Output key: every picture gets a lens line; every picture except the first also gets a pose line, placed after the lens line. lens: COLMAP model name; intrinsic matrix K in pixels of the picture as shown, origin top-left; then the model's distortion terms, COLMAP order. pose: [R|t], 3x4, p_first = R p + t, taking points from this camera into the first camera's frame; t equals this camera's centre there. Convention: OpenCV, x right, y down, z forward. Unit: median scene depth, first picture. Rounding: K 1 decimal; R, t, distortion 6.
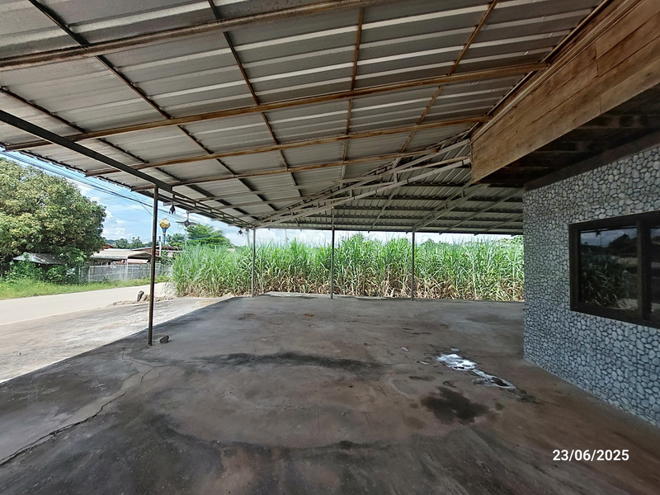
lens RADIAL K [[272.2, 0, 314.5], [0, 272.2, 250.1], [0, 0, 1]] dist [-0.019497, 0.000415]
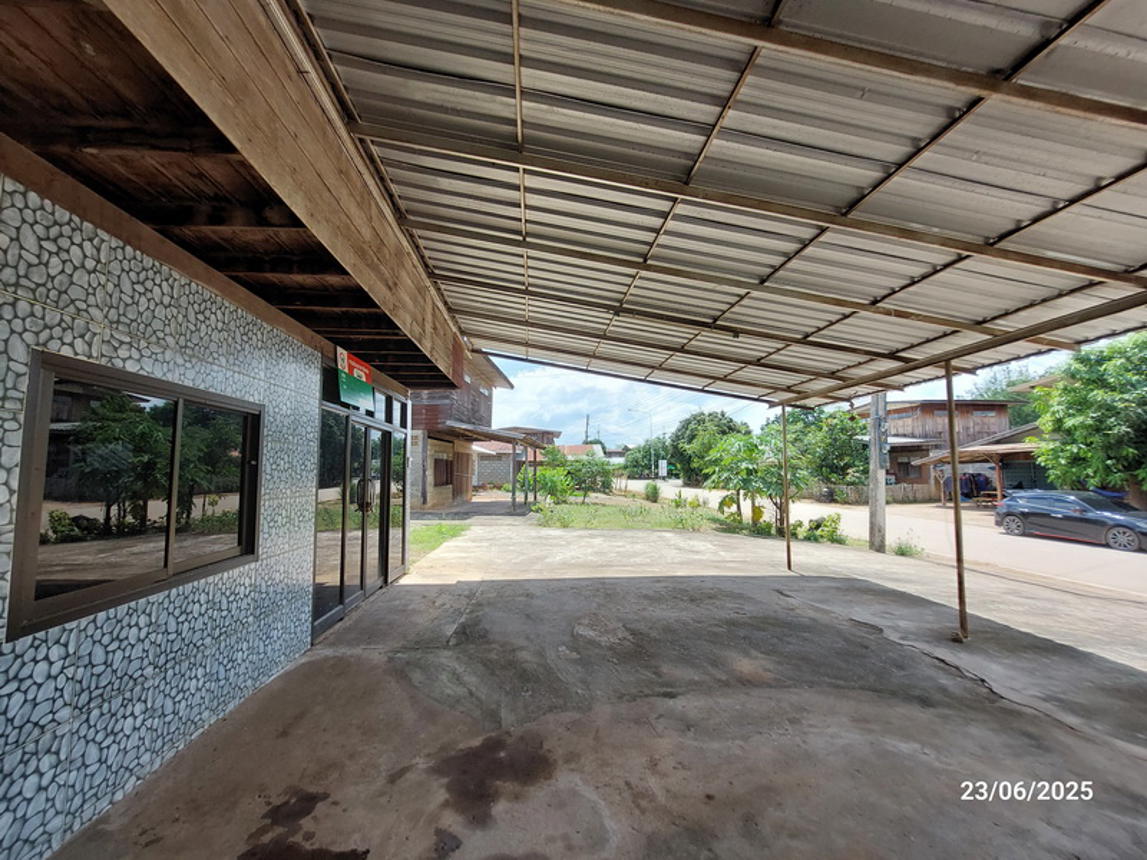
lens RADIAL K [[459.2, 0, 573.5], [0, 459.2, 430.0], [0, 0, 1]] dist [-0.000006, 0.000058]
pose [[-0.988239, -0.038018, -0.148118, 0.493848], [-0.019203, 0.991788, -0.126443, 0.054978], [0.151709, -0.122111, -0.980853, 1.845127]]
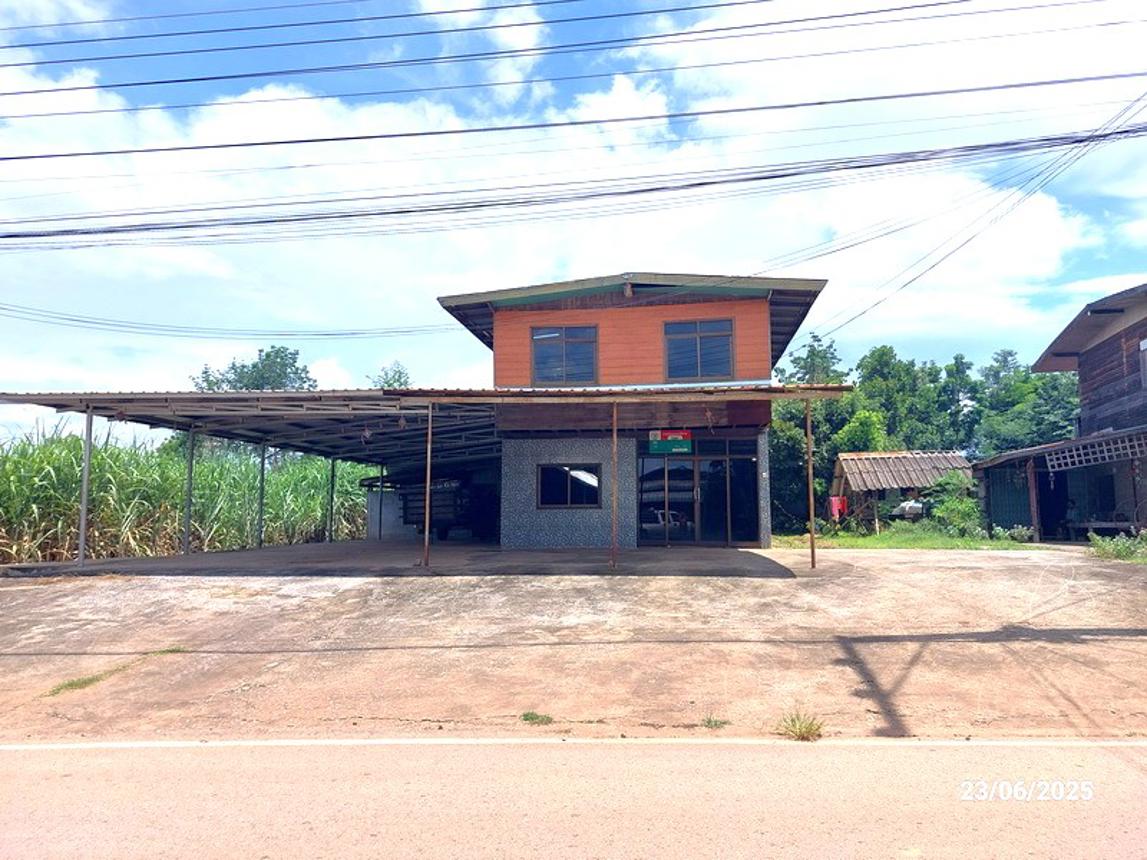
lens RADIAL K [[781.3, 0, 573.5], [0, 781.3, 430.0], [0, 0, 1]] dist [0.003233, 0.001234]
pose [[0.061387, 0.084170, 0.994559, -5.252144], [-0.034455, 0.996023, -0.082167, 0.124204], [-0.997519, -0.029223, 0.064043, 0.460478]]
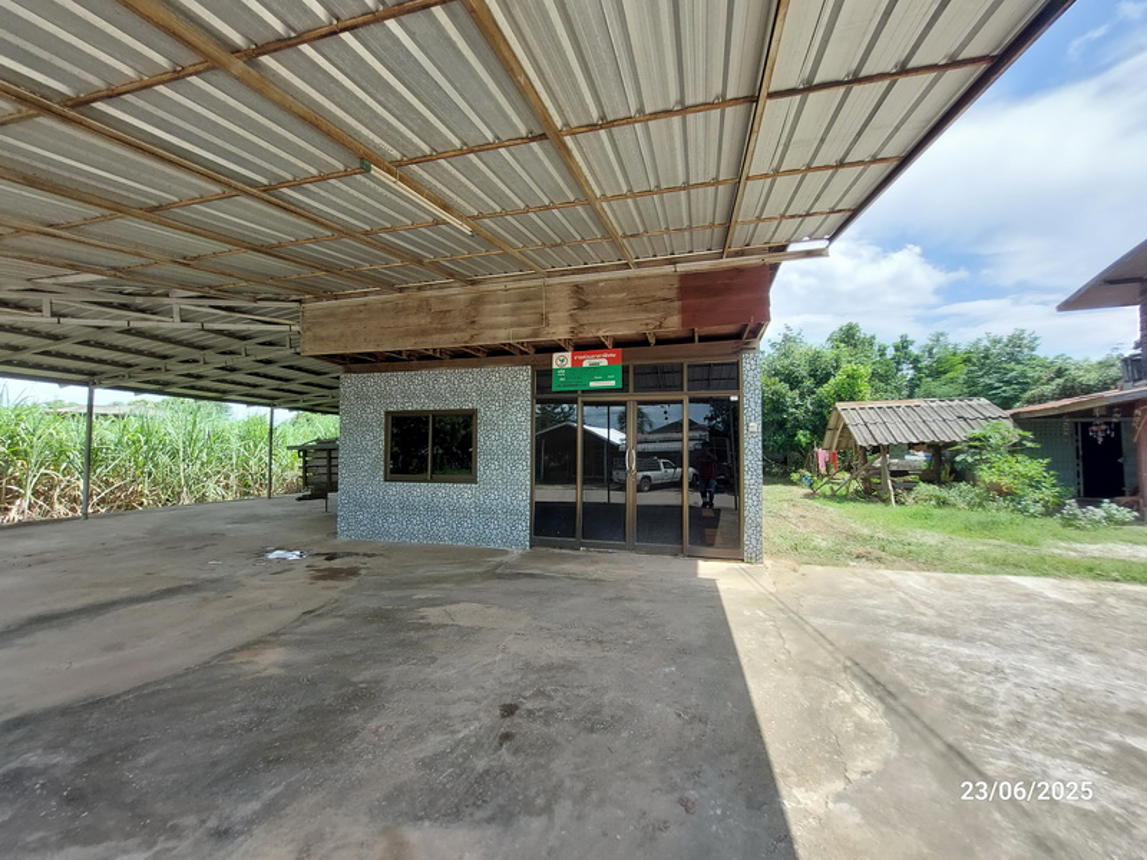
lens RADIAL K [[469.1, 0, 573.5], [0, 469.1, 430.0], [0, 0, 1]] dist [-0.018764, 0.000211]
pose [[0.178697, 0.021691, 0.983665, -1.132132], [-0.034451, 0.999282, -0.015777, -0.007181], [-0.983301, -0.031069, 0.179316, -0.256175]]
